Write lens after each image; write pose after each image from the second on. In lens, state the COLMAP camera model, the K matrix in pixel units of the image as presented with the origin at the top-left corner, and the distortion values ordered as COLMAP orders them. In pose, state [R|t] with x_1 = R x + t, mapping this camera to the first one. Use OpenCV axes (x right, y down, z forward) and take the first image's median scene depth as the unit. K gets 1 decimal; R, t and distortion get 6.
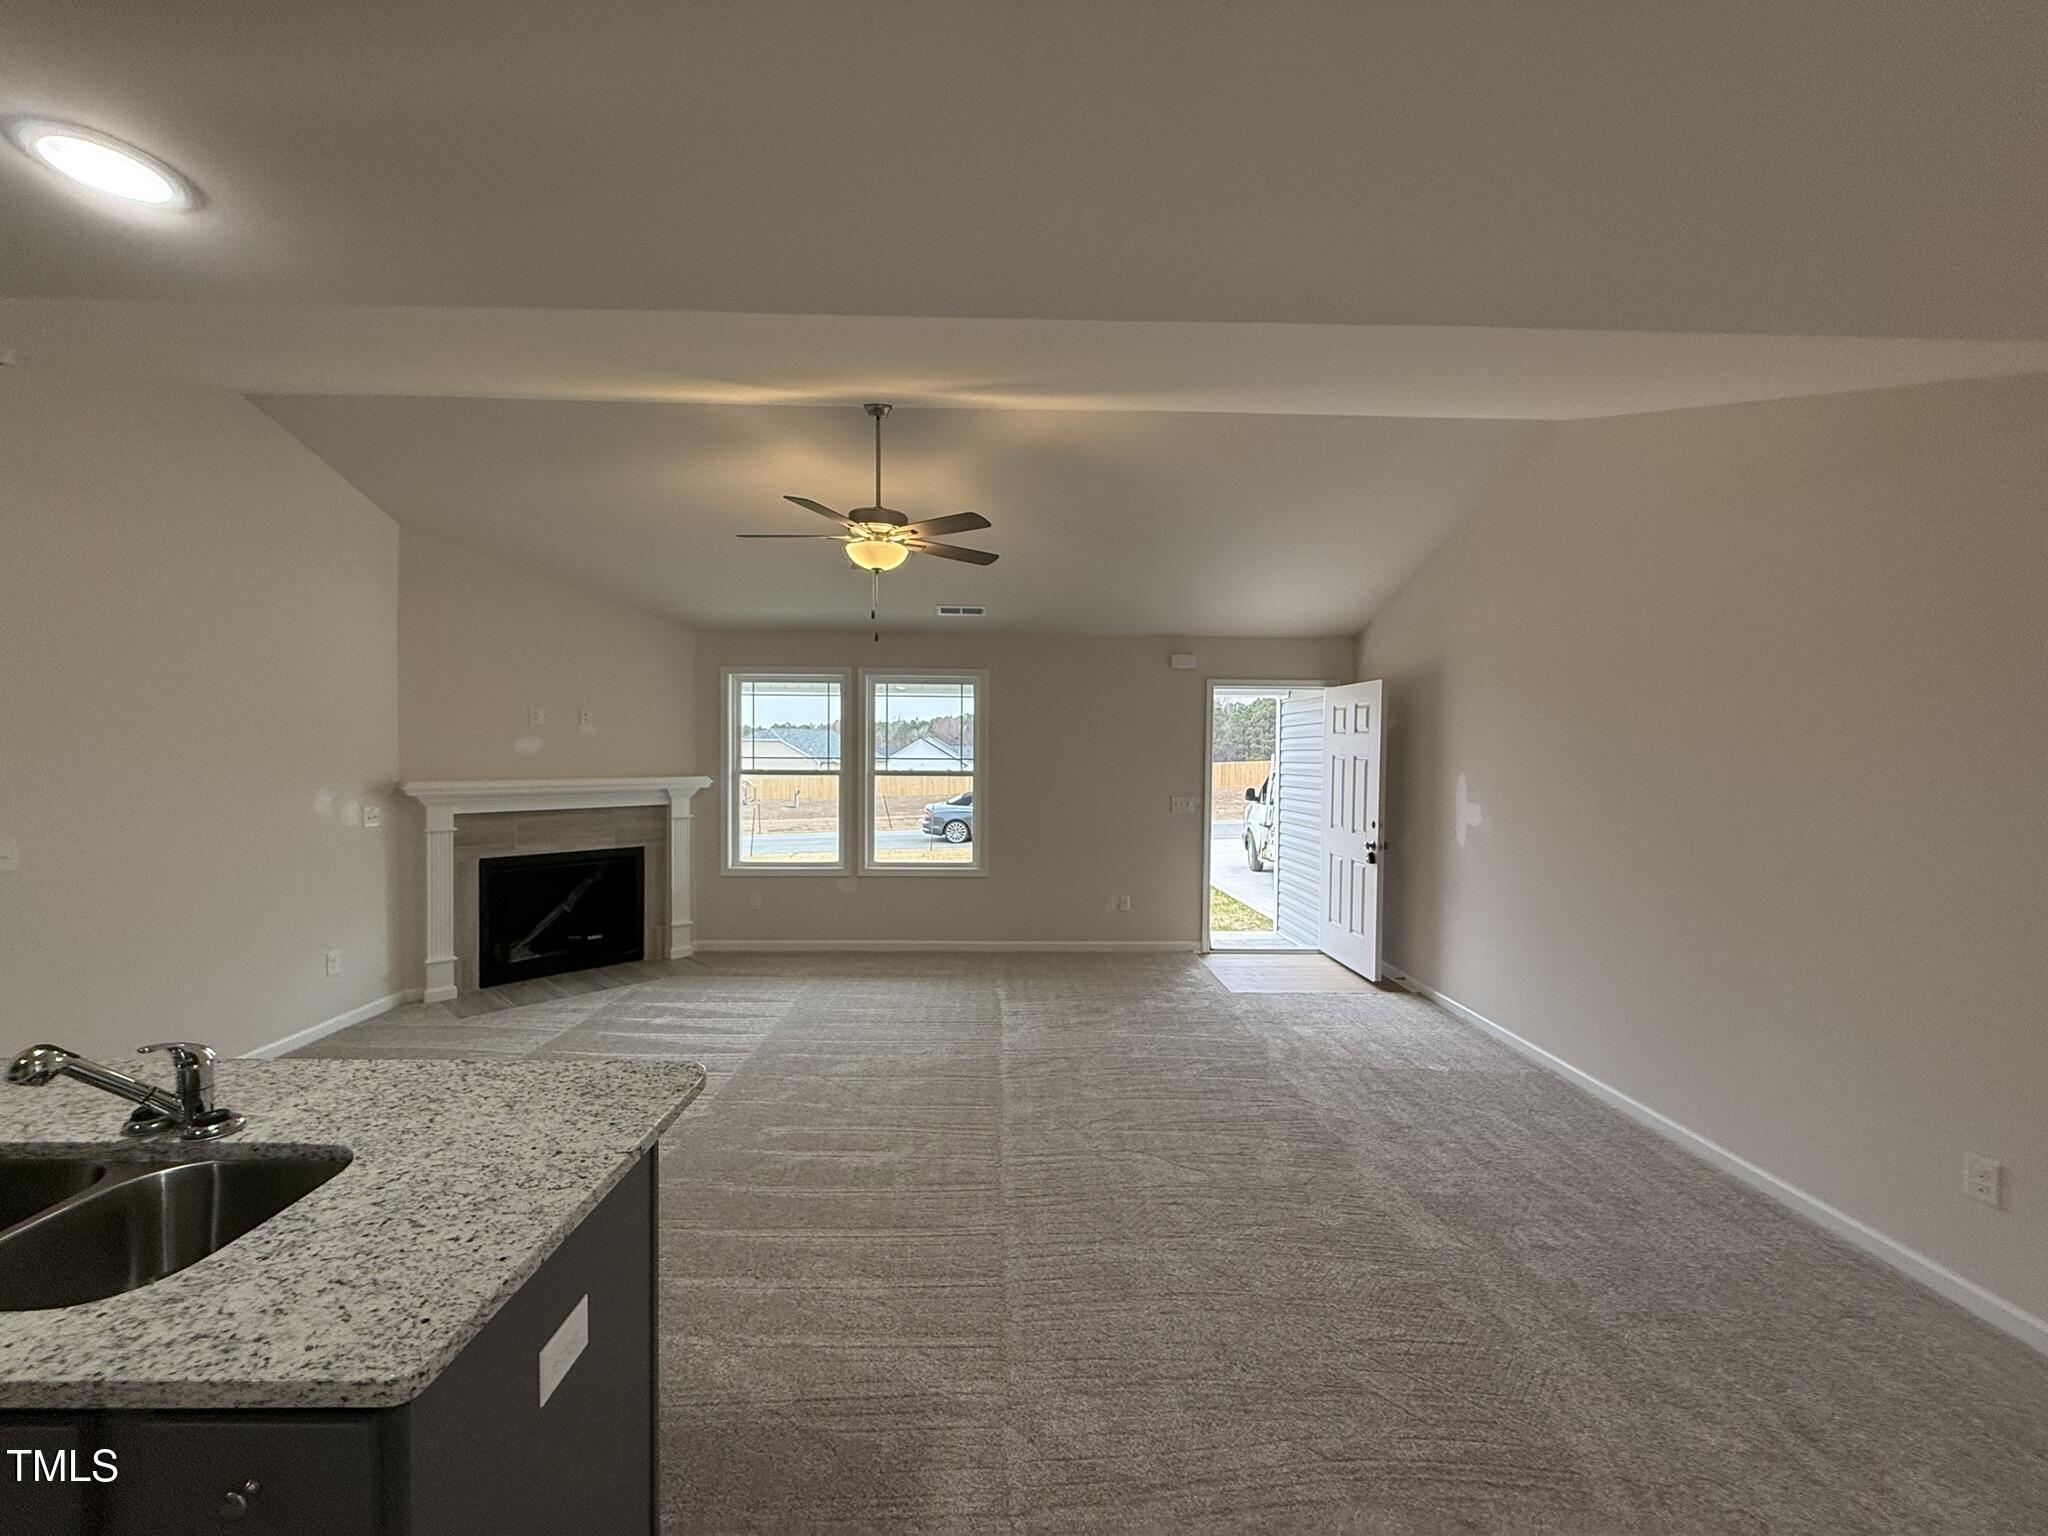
lens RADIAL K [[825.2, 0, 1013.6], [0, 825.2, 770.4], [0, 0, 1]] dist [-0.000010, -0.000089]
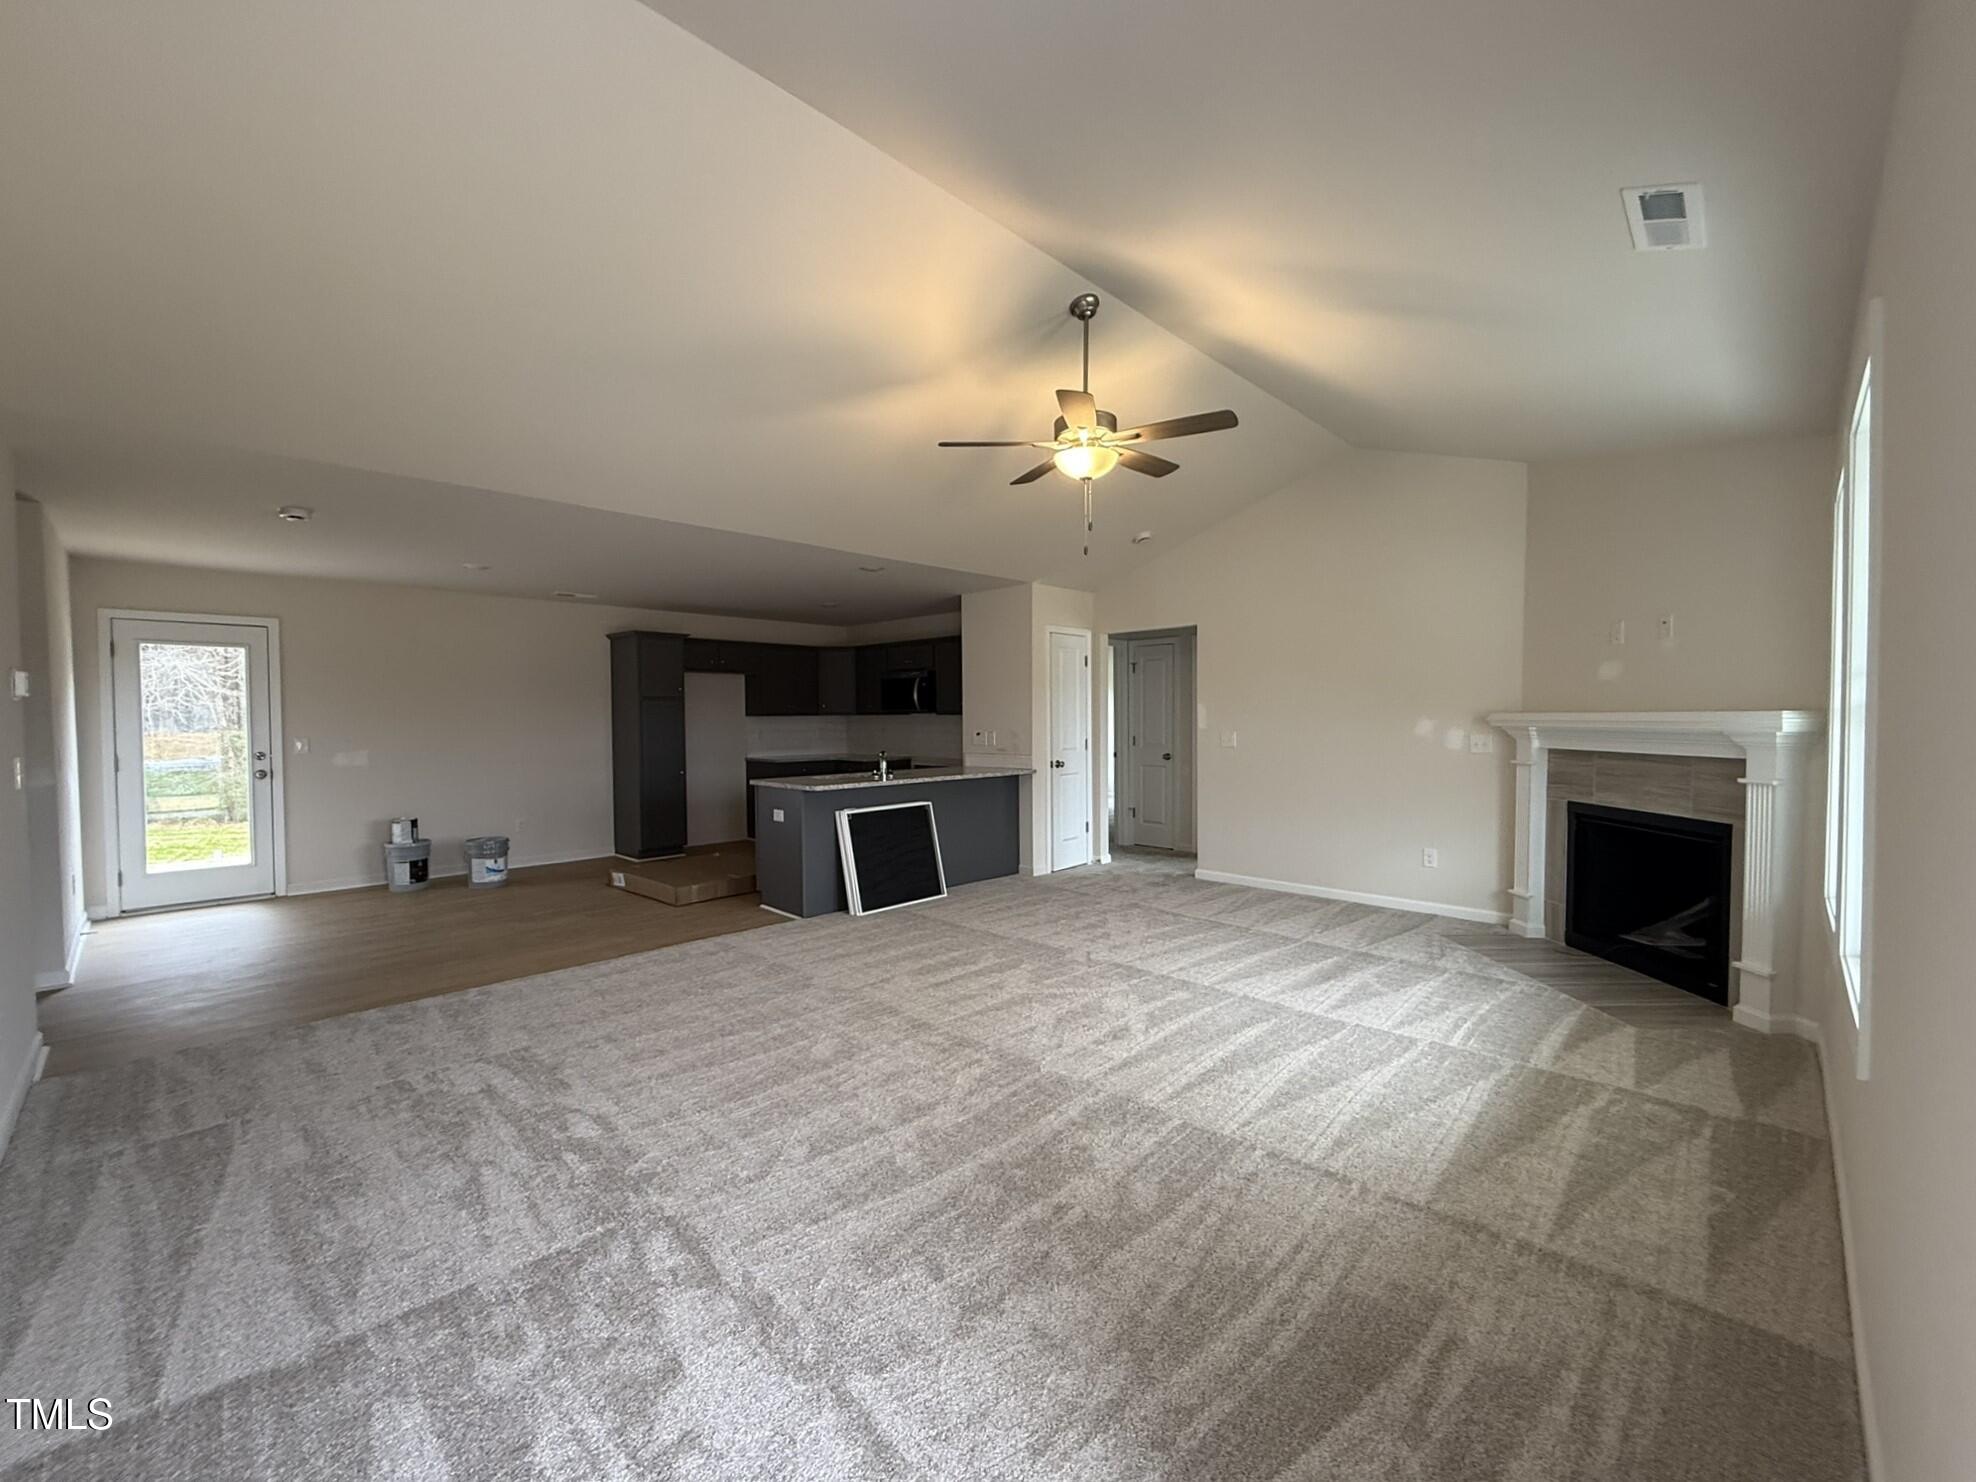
lens RADIAL K [[796.2, 0, 978.0], [0, 796.2, 743.3], [0, 0, 1]] dist [-0.000010, -0.000089]
pose [[-0.716098, 0.023505, -0.697604, 0.416111], [-0.014004, 0.998748, 0.048027, 0.011231], [0.697859, 0.044161, -0.714872, 1.155471]]
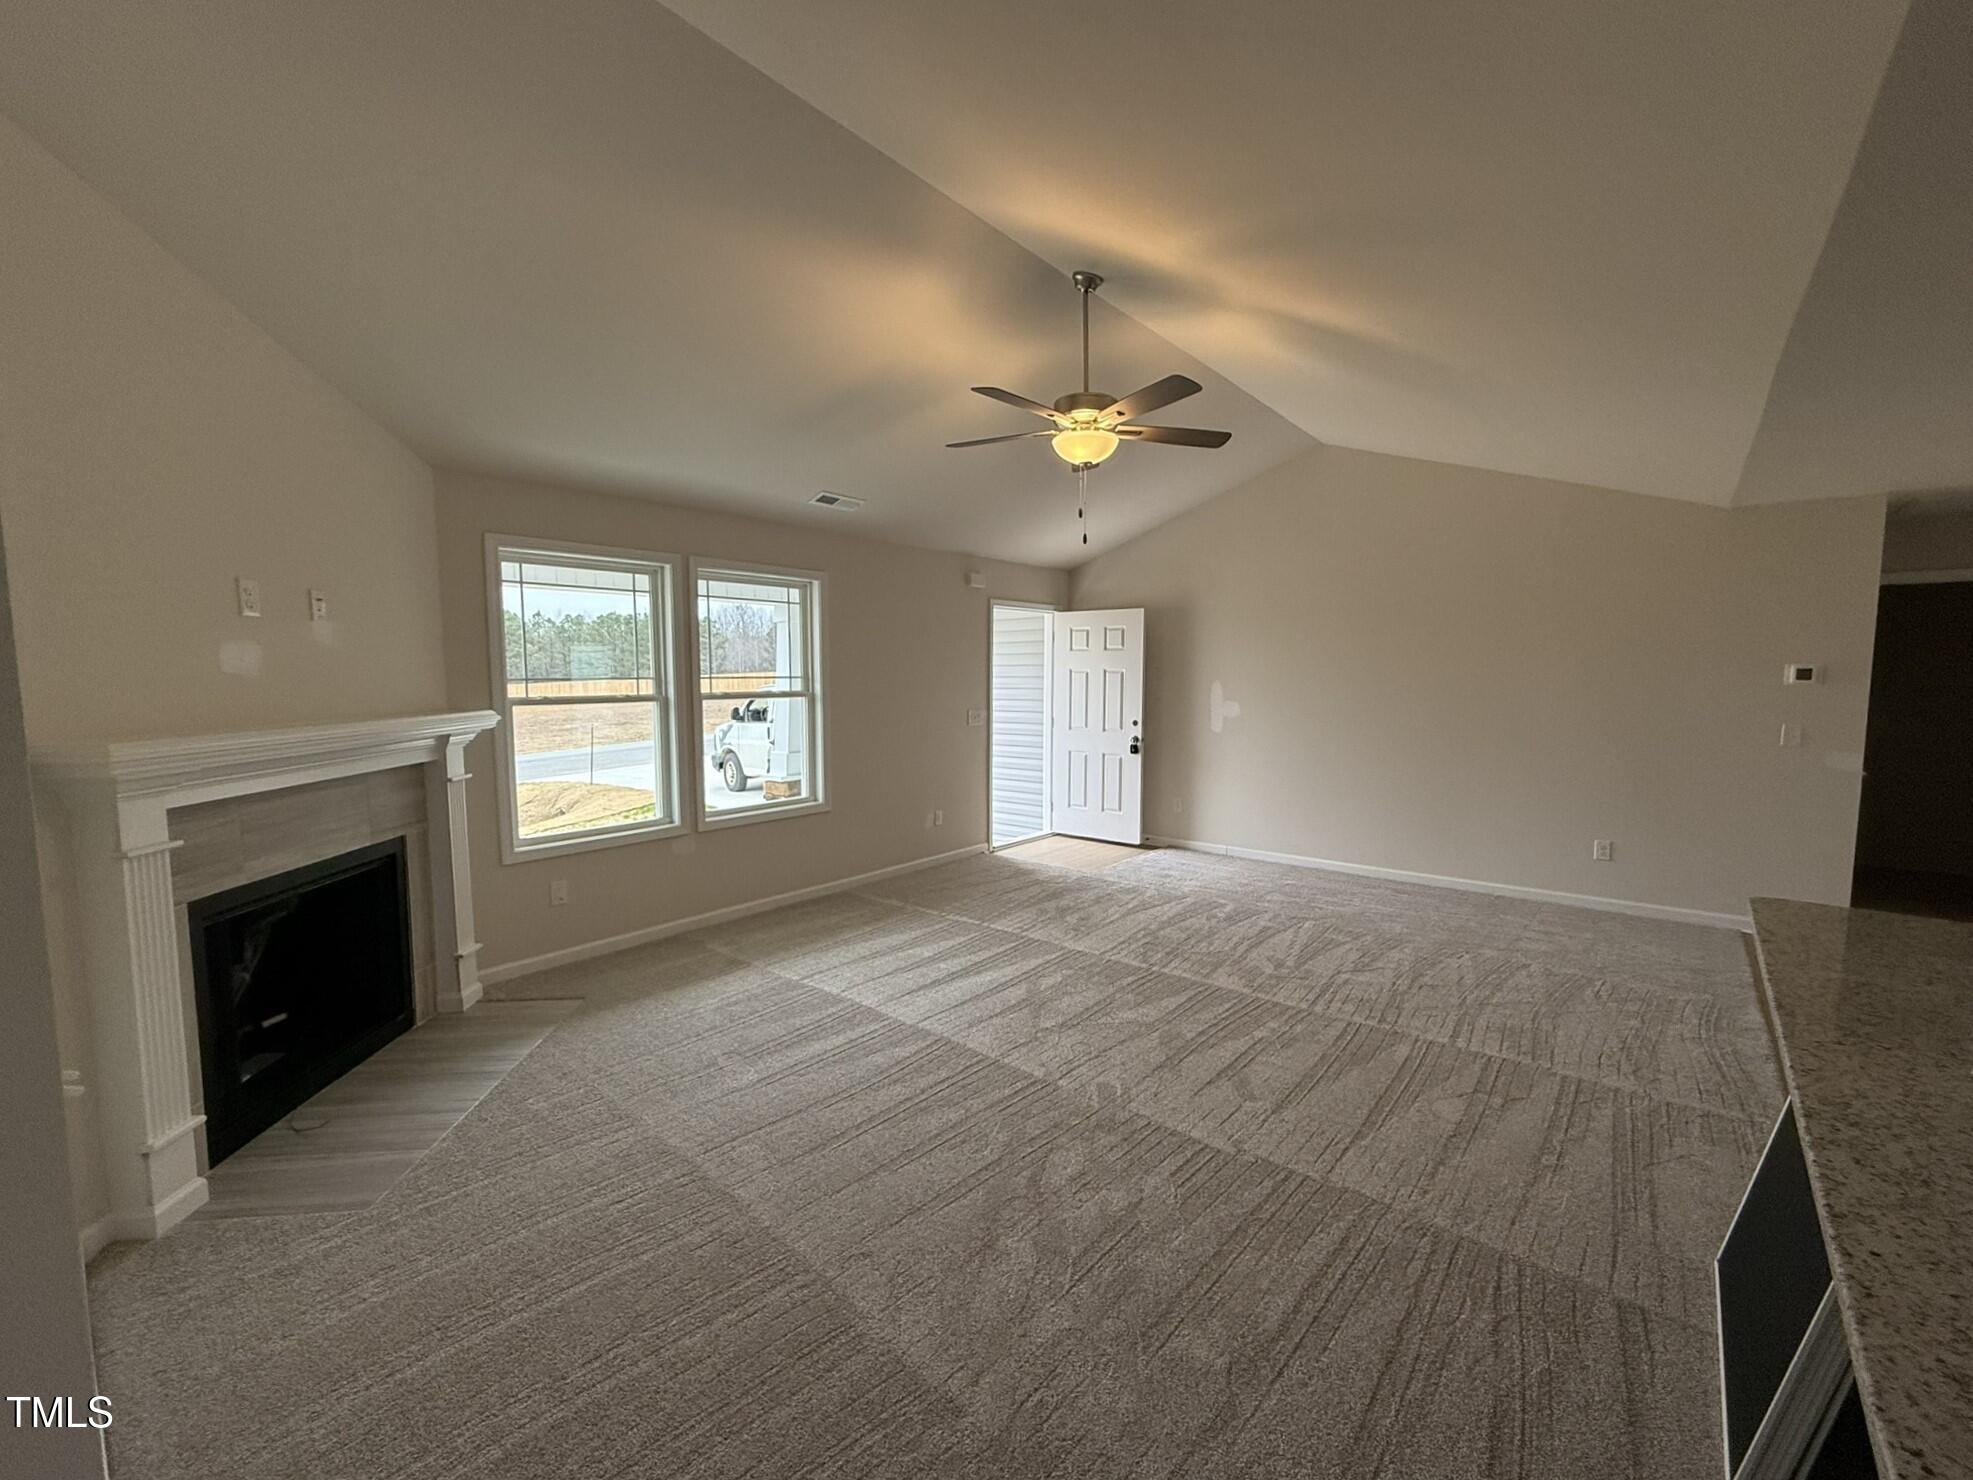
lens RADIAL K [[831.9, 0, 986.5], [0, 831.9, 740.0], [0, 0, 1]] dist [0.001876, -0.000031]
pose [[0.647893, -0.071494, 0.758369, -0.698149], [0.027043, 0.997117, 0.070898, -0.005592], [-0.761252, -0.025426, 0.647958, 0.349578]]
